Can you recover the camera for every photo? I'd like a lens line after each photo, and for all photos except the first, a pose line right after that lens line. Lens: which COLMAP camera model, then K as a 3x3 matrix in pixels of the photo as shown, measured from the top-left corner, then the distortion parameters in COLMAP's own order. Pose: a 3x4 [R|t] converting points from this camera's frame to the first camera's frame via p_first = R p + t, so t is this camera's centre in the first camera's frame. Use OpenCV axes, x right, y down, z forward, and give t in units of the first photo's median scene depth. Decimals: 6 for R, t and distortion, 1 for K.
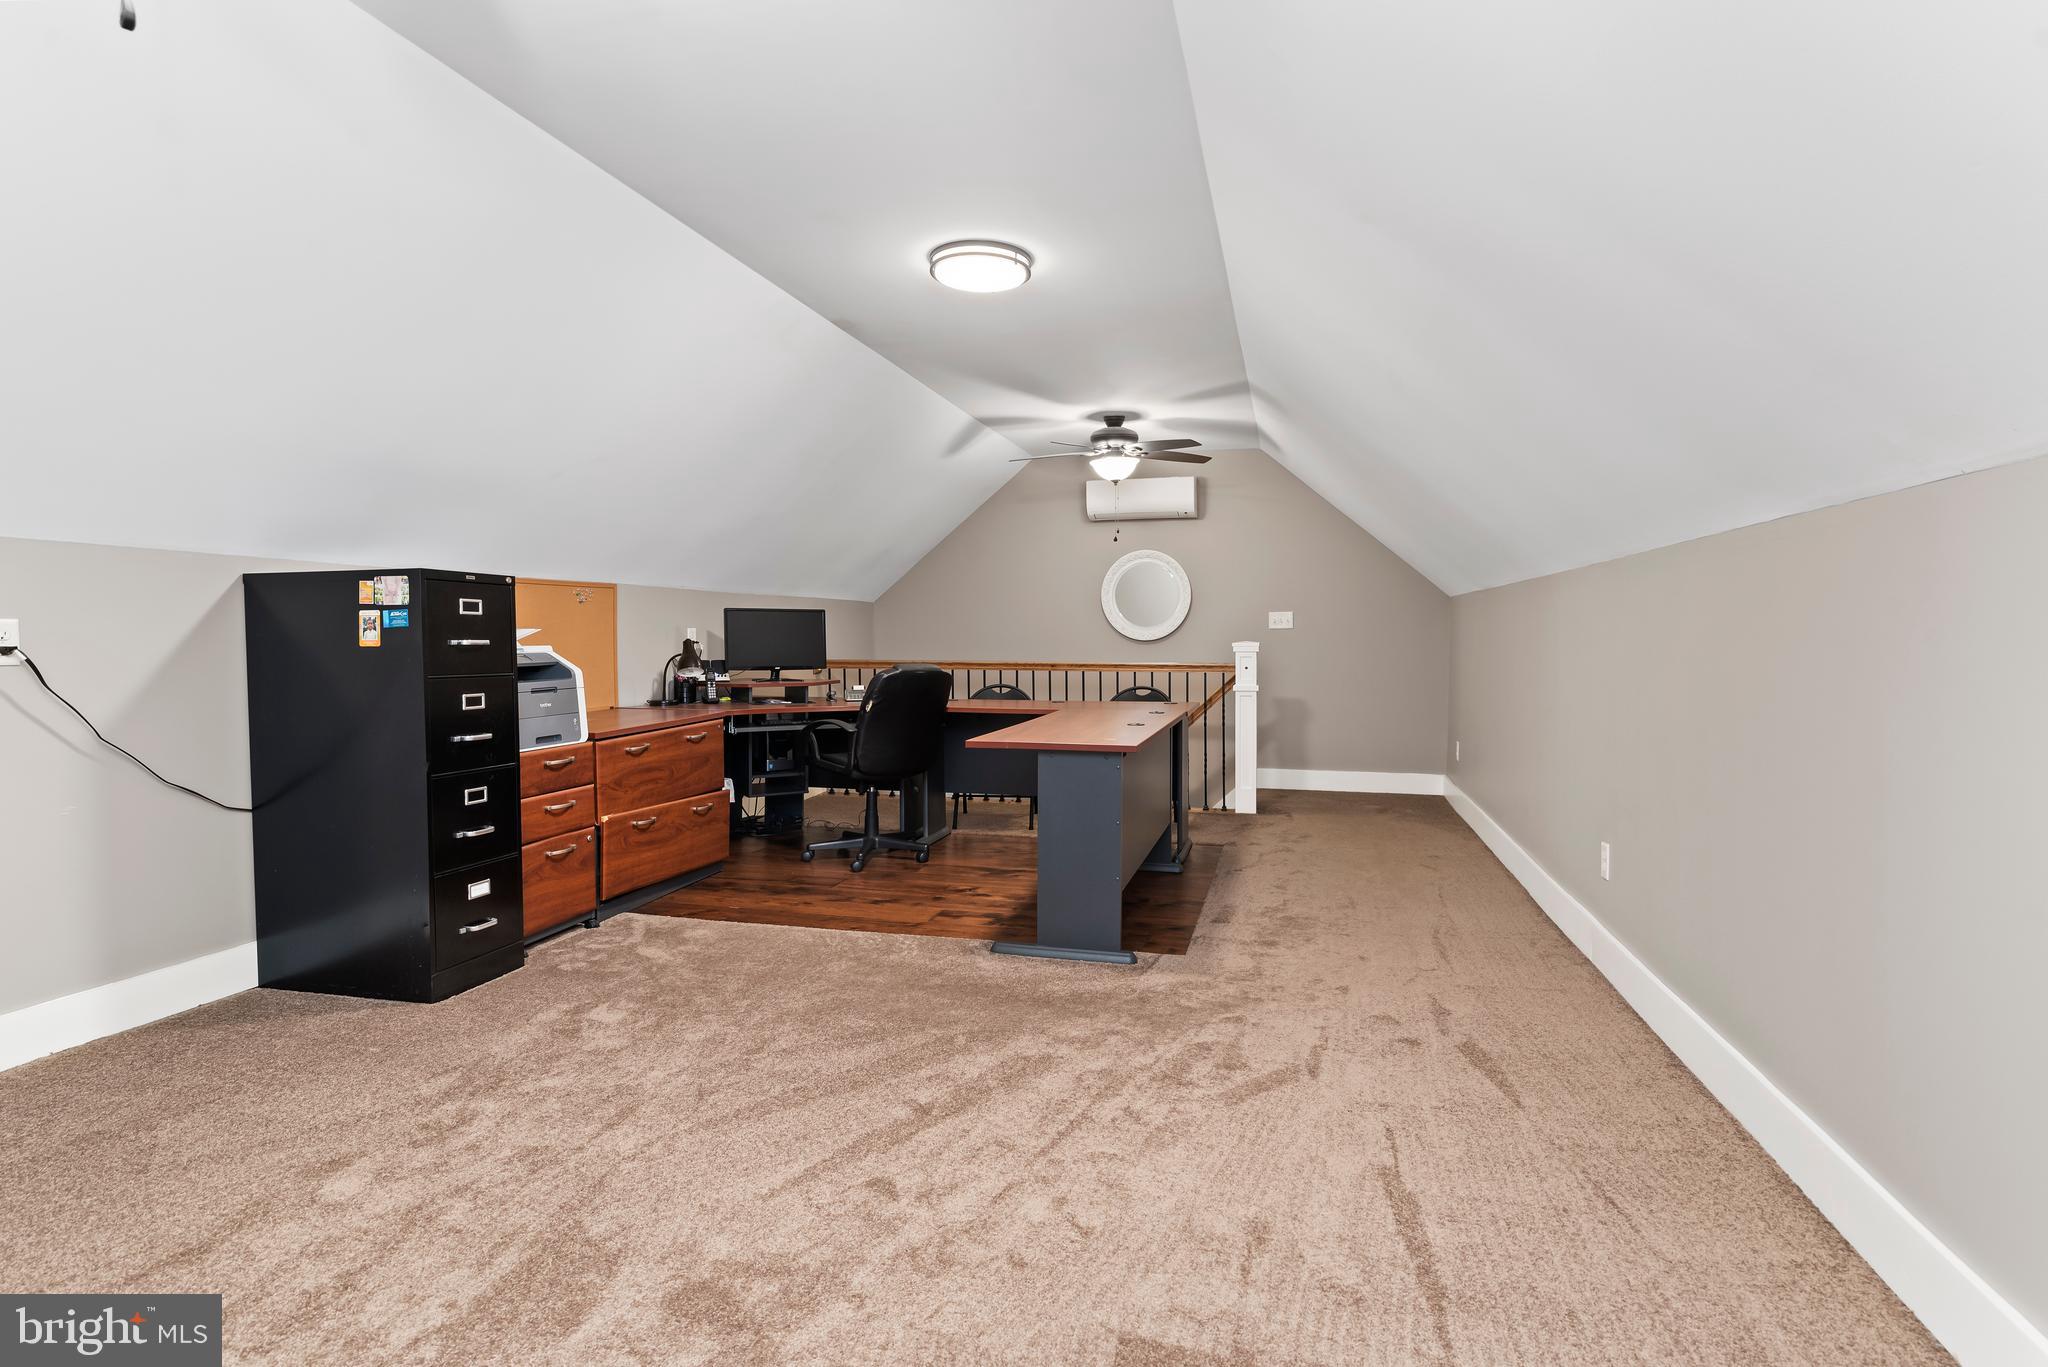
lens RADIAL K [[999.0, 0, 1024.9], [0, 999.0, 678.0], [0, 0, 1]] dist [-0.003243, 0.001147]
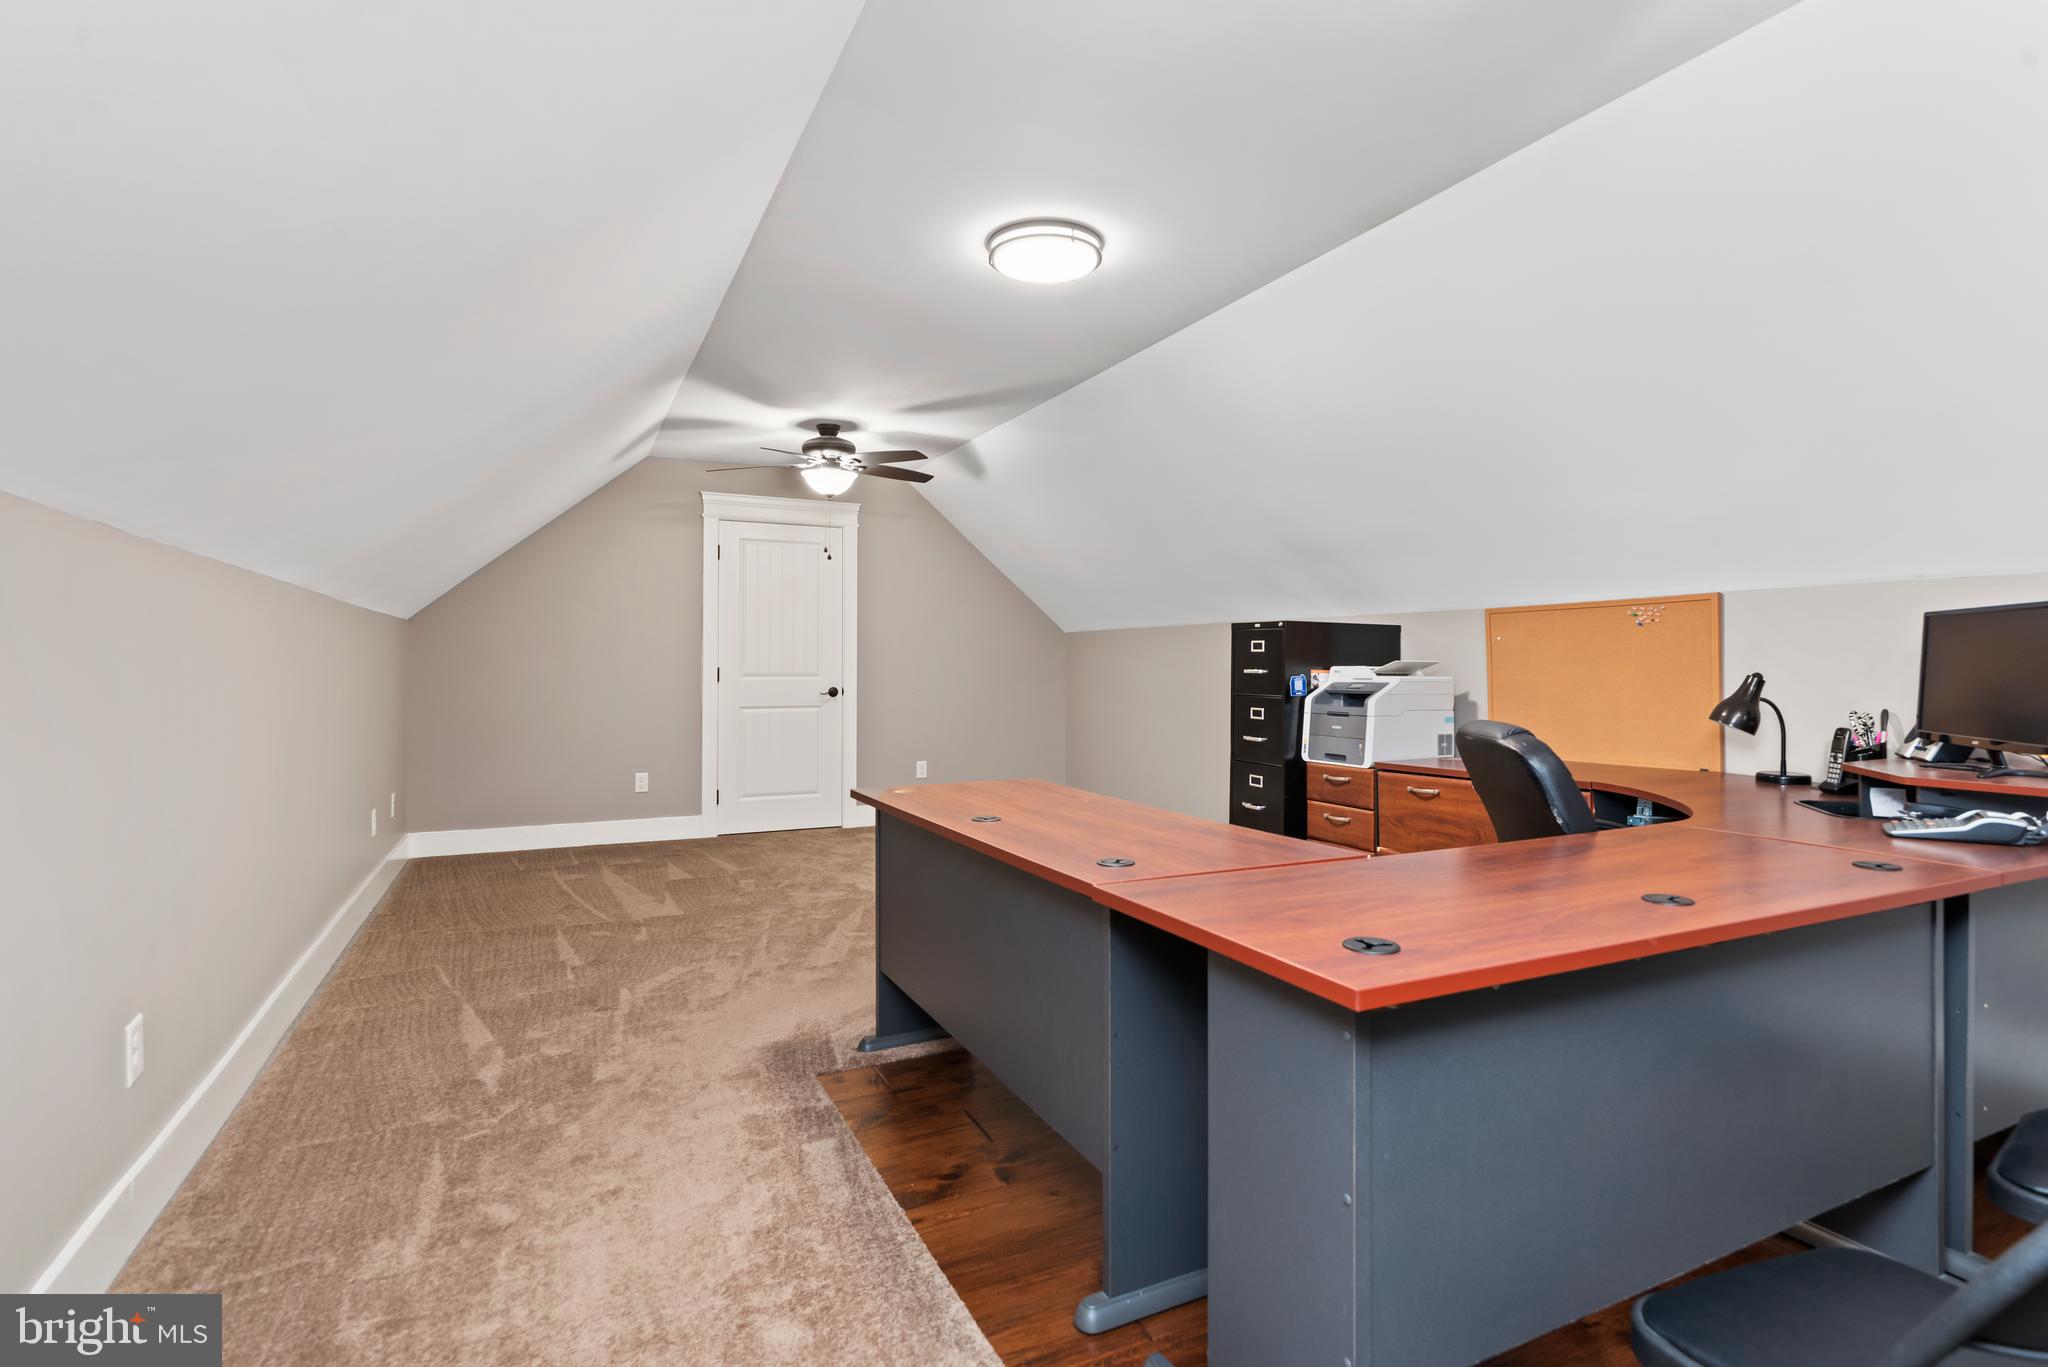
lens RADIAL K [[999.0, 0, 1025.9], [0, 999.0, 674.8], [0, 0, 1]] dist [-0.003243, 0.001147]
pose [[-0.754207, 0.006736, -0.656602, 0.515465], [-0.027757, 0.998727, 0.042128, -0.068189], [0.656050, 0.049999, -0.753059, 1.544258]]
